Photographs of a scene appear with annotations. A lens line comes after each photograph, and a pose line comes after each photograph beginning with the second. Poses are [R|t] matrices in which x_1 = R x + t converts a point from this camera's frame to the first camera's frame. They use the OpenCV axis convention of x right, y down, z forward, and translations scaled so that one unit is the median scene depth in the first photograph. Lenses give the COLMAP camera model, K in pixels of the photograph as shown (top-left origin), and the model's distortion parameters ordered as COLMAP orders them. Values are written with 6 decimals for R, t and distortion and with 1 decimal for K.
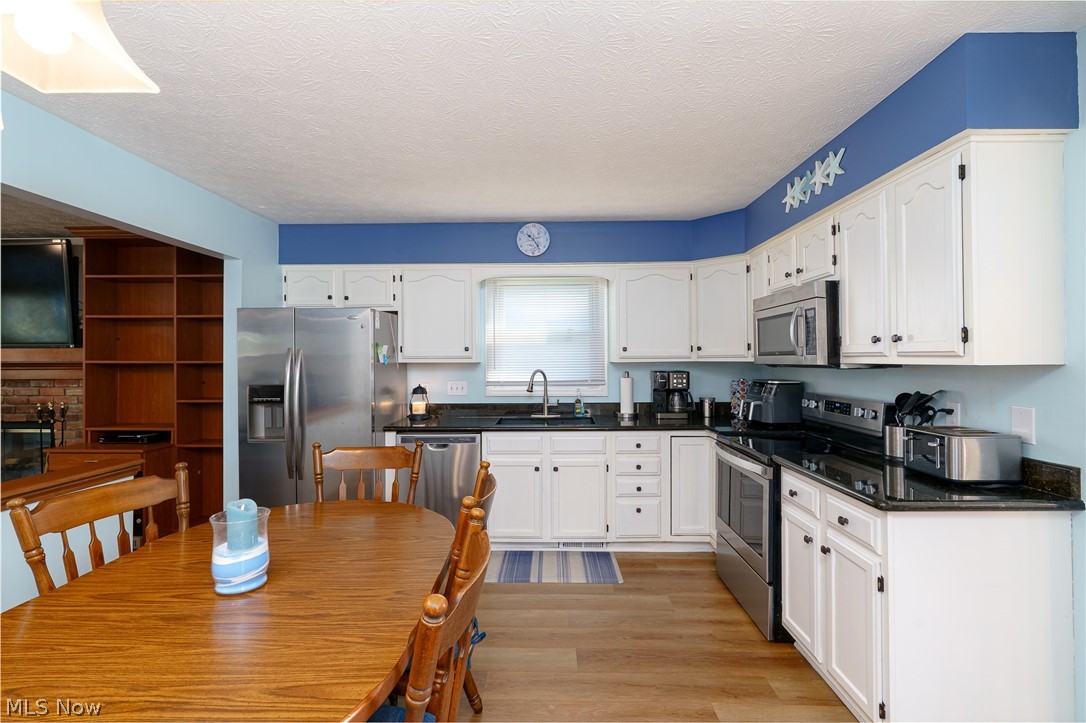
lens RADIAL K [[502.0, 0, 536.7], [0, 502.0, 356.4], [0, 0, 1]] dist [-0.006863, 0.003092]
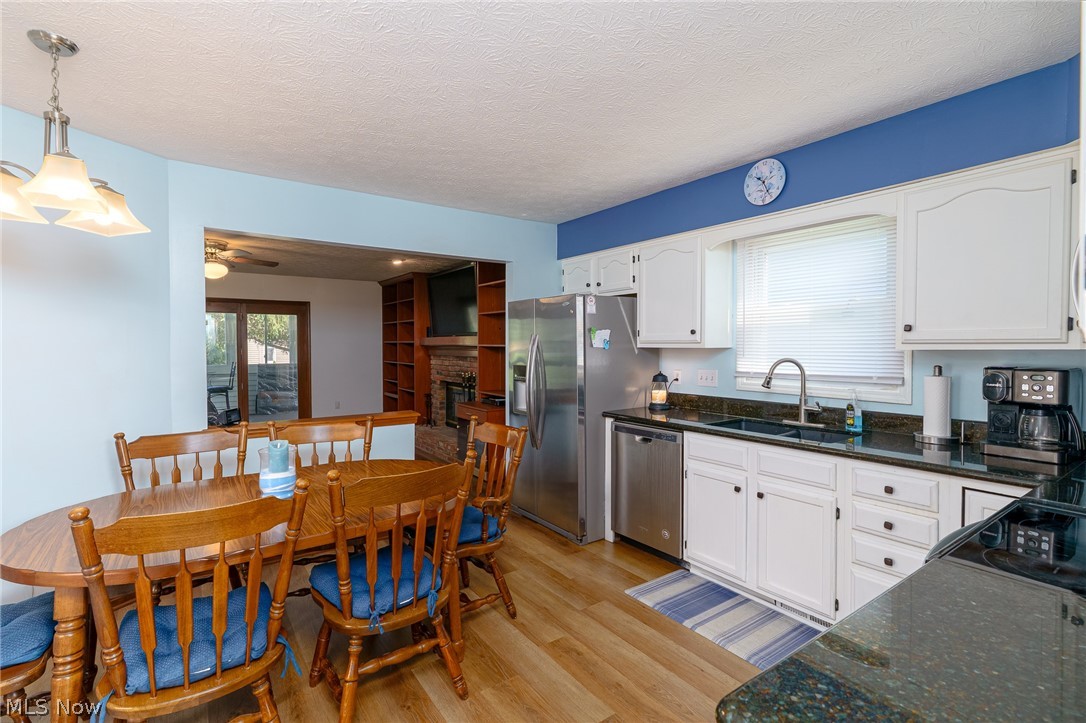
lens RADIAL K [[502.0, 0, 514.4], [0, 502.0, 355.6], [0, 0, 1]] dist [-0.006863, 0.003092]
pose [[0.584311, 0.022732, -0.811212, 0.367441], [0.001815, 0.999569, 0.029318, 0.000240], [0.811528, -0.018603, 0.584017, 0.255885]]
